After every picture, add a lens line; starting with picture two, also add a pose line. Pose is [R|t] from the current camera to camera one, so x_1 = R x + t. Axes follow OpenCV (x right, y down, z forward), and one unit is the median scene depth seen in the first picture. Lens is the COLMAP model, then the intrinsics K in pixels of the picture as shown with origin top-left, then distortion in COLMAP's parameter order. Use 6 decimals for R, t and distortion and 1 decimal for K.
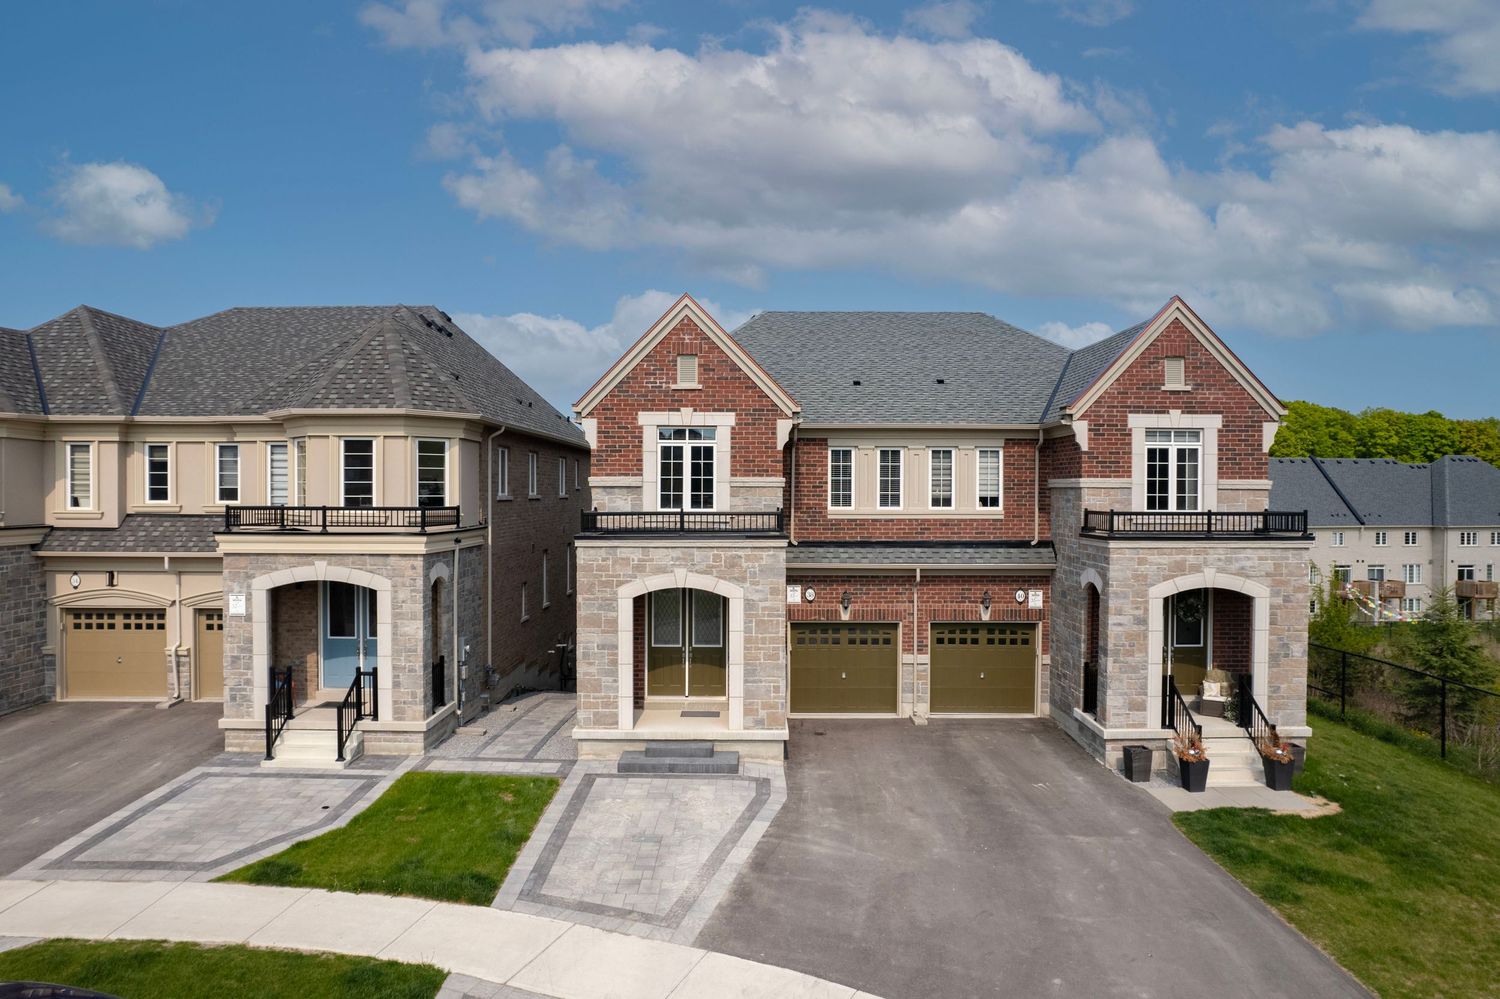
lens RADIAL K [[957.6, 0, 749.8], [0, 957.6, 500.5], [0, 0, 1]] dist [-0.076621, 0.063487]
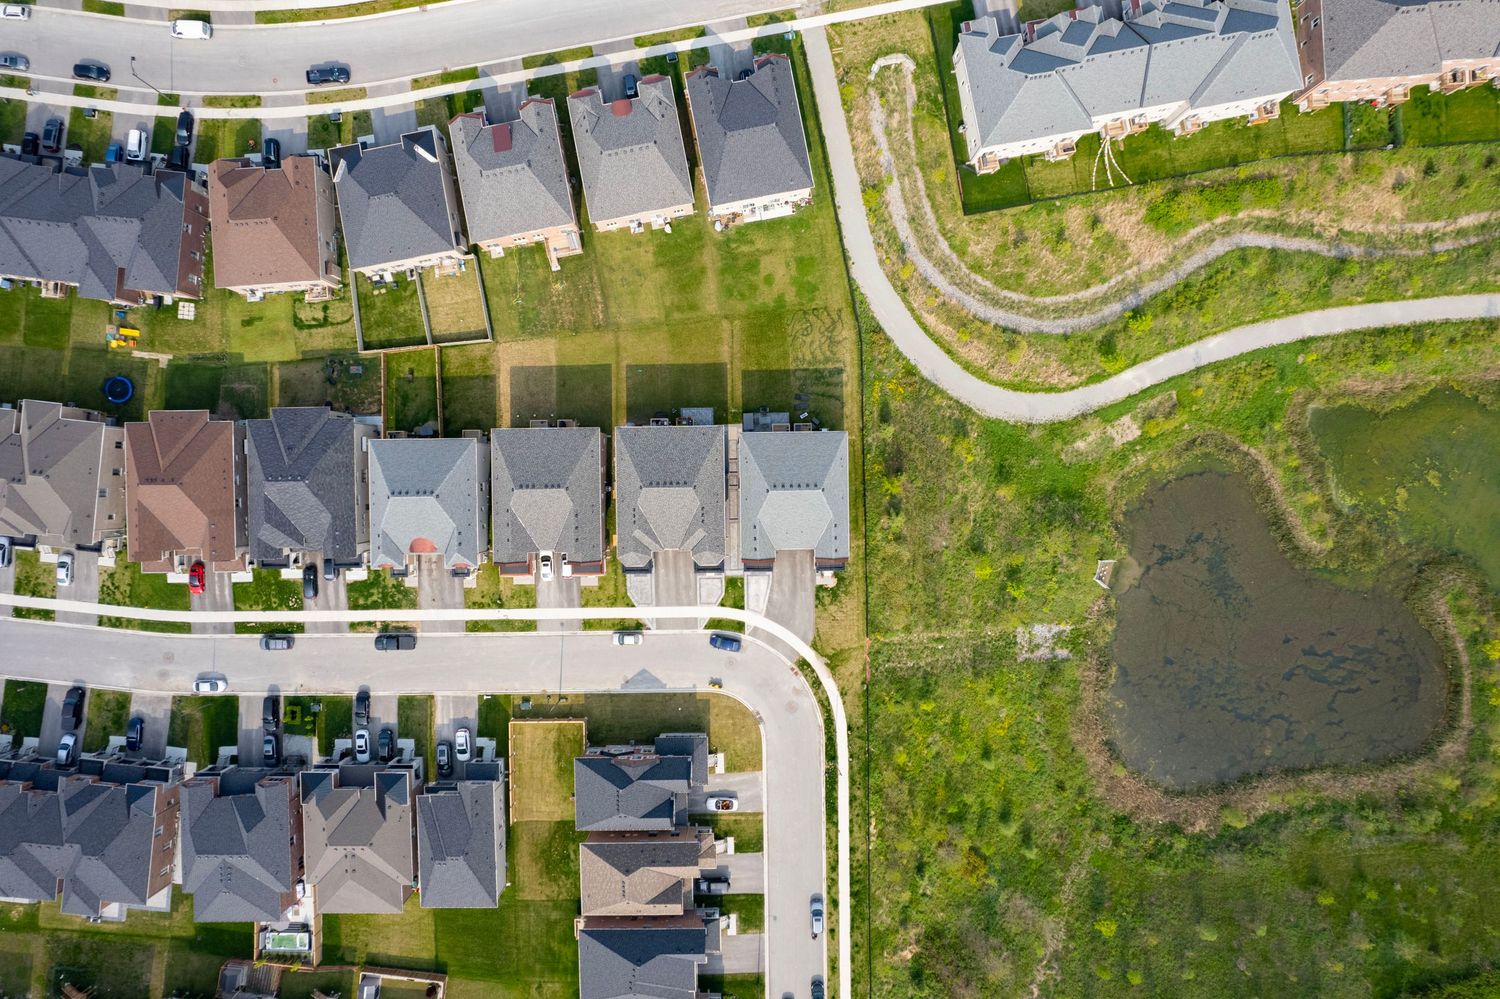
lens RADIAL K [[957.6, 0, 755.7], [0, 957.6, 497.8], [0, 0, 1]] dist [-0.076621, 0.063487]
pose [[0.999838, -0.016848, -0.006388, -0.032773], [0.006326, -0.003726, 0.999973, -7.372296], [-0.016871, -0.999851, -0.003619, 1.595493]]
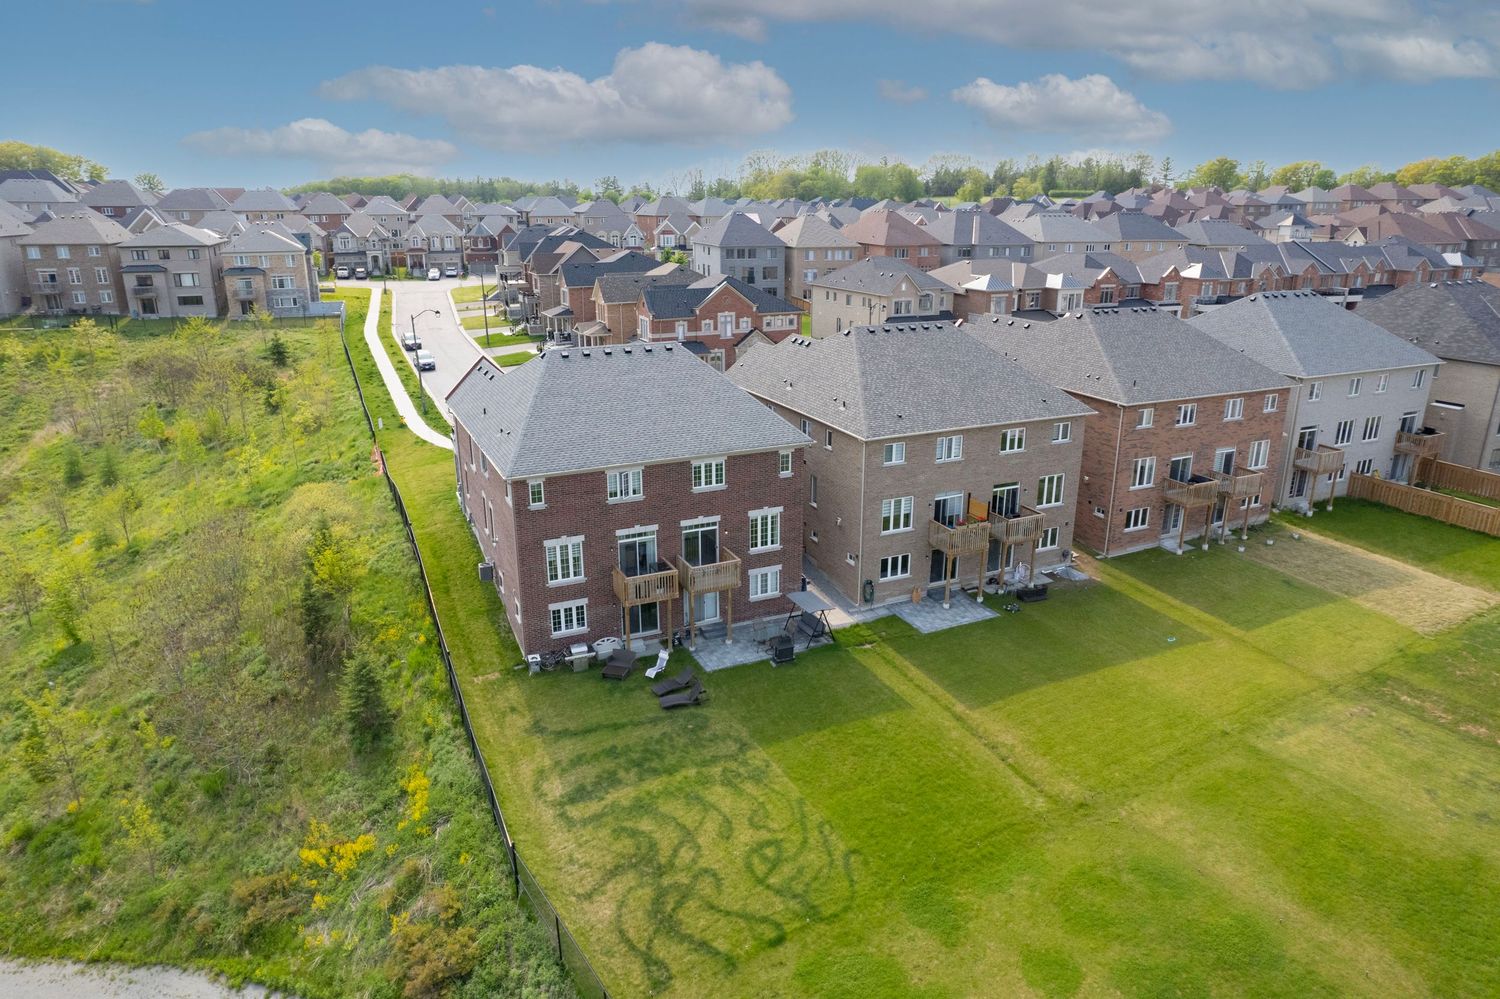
lens RADIAL K [[957.6, 0, 752.2], [0, 957.6, 497.7], [0, 0, 1]] dist [-0.076621, 0.063487]
pose [[-0.904518, 0.121802, -0.408671, 1.013640], [-0.011728, 0.950873, 0.309360, -0.750222], [0.426275, 0.284615, -0.858653, 4.216744]]
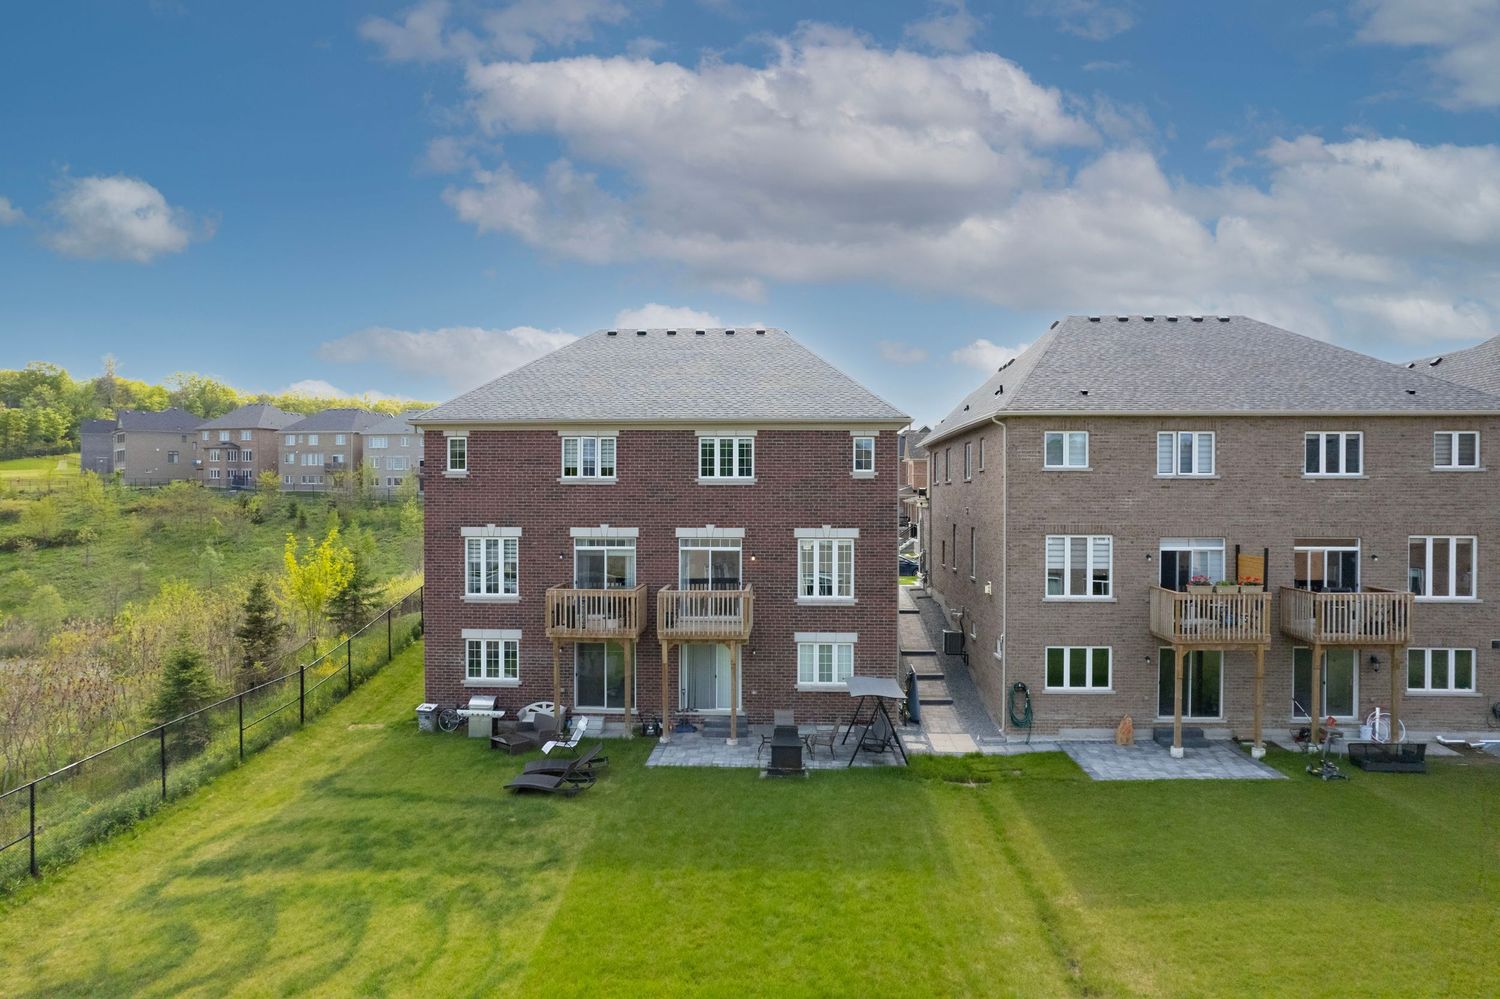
lens RADIAL K [[957.6, 0, 751.8], [0, 957.6, 502.9], [0, 0, 1]] dist [-0.076621, 0.063487]
pose [[-0.998886, -0.006813, 0.046693, -0.012928], [-0.005852, 0.999769, 0.020675, -0.003517], [-0.046823, 0.020378, -0.998695, 3.583056]]
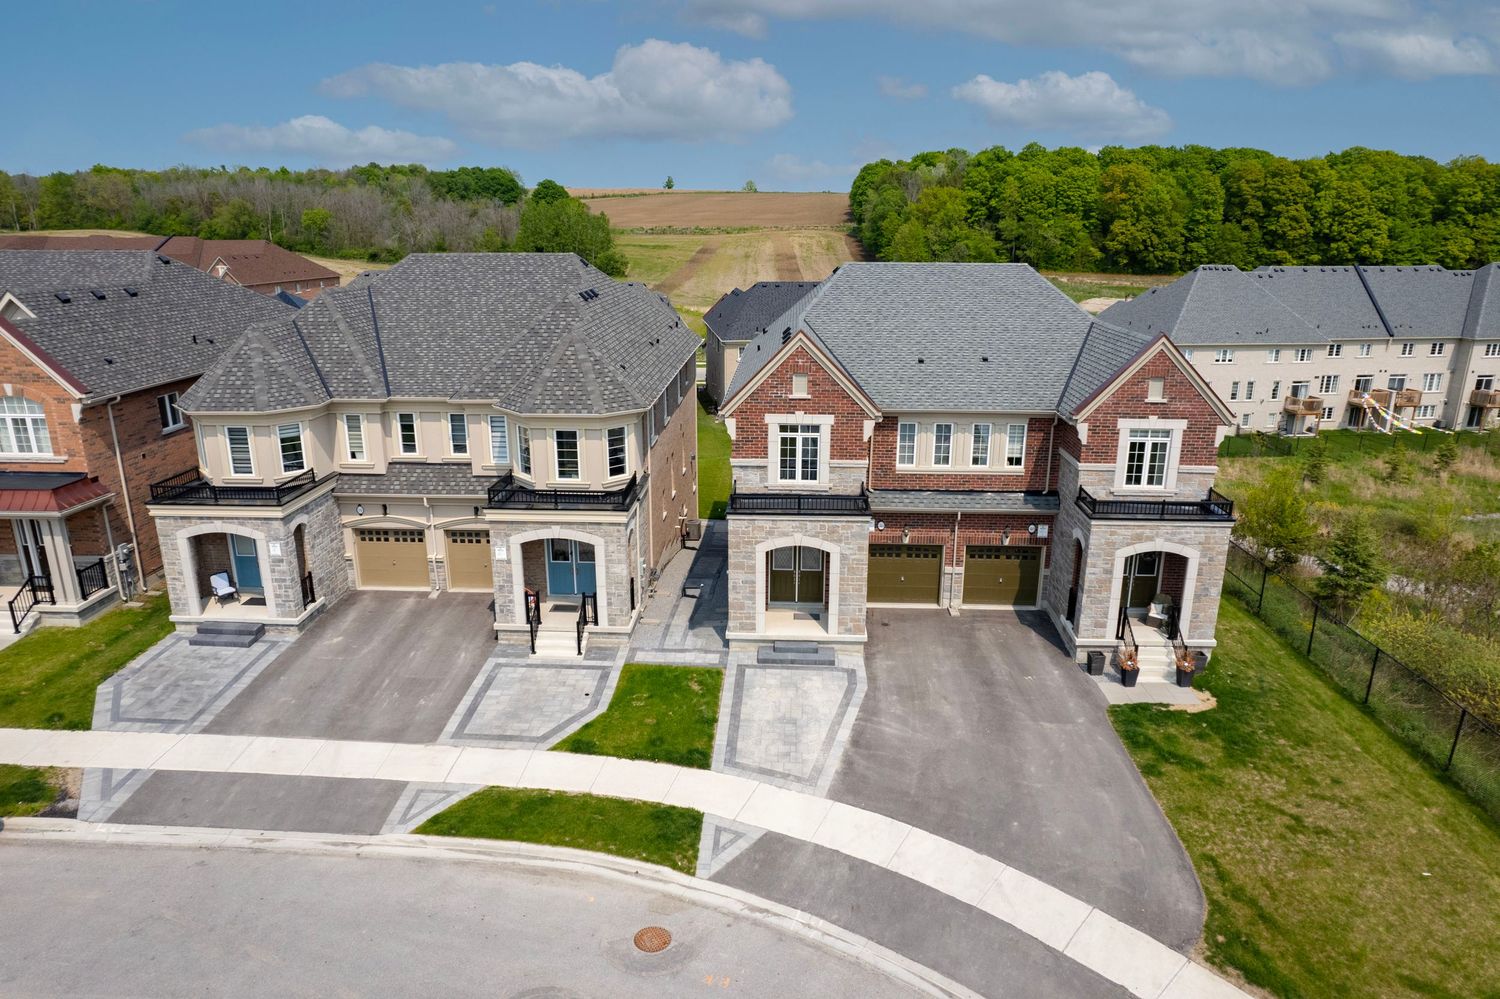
lens RADIAL K [[957.6, 0, 749.0], [0, 957.6, 500.5], [0, 0, 1]] dist [-0.076621, 0.063487]
pose [[0.999000, 0.011255, -0.043265, -0.084790], [0.000919, 0.962415, 0.271582, -0.382272], [0.044696, -0.271350, 0.961442, -0.419520]]
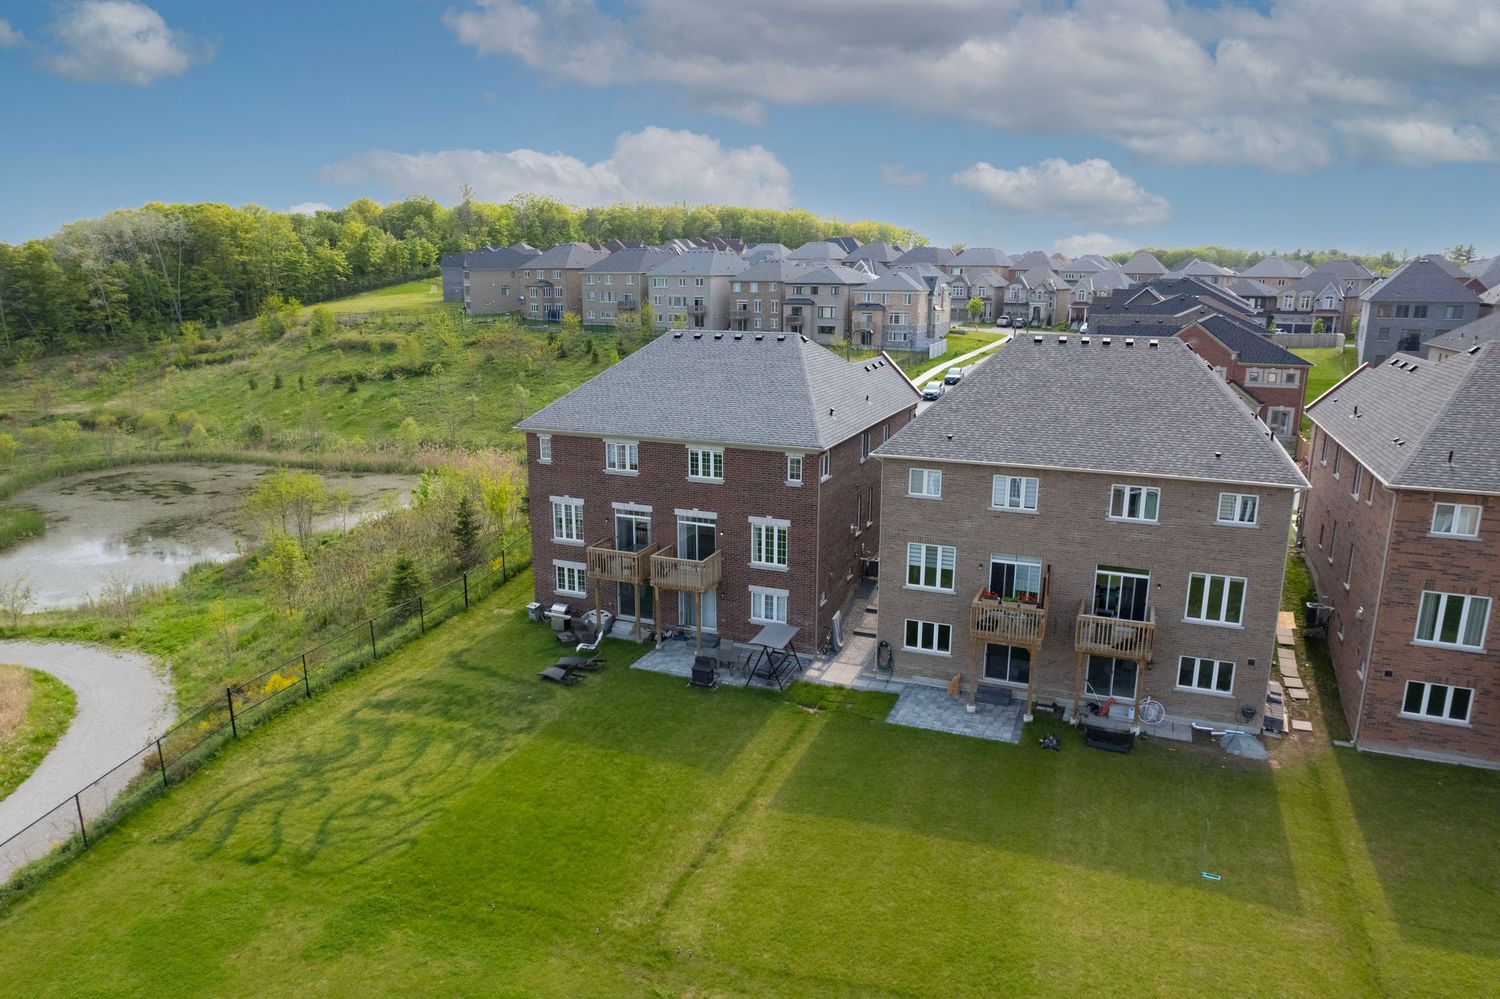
lens RADIAL K [[957.6, 0, 752.9], [0, 957.6, 500.4], [0, 0, 1]] dist [-0.076621, 0.063487]
pose [[-0.925099, -0.092957, 0.368173, -0.834002], [-0.001176, 0.970270, 0.242022, -0.503931], [-0.379725, 0.223462, -0.897705, 4.025527]]
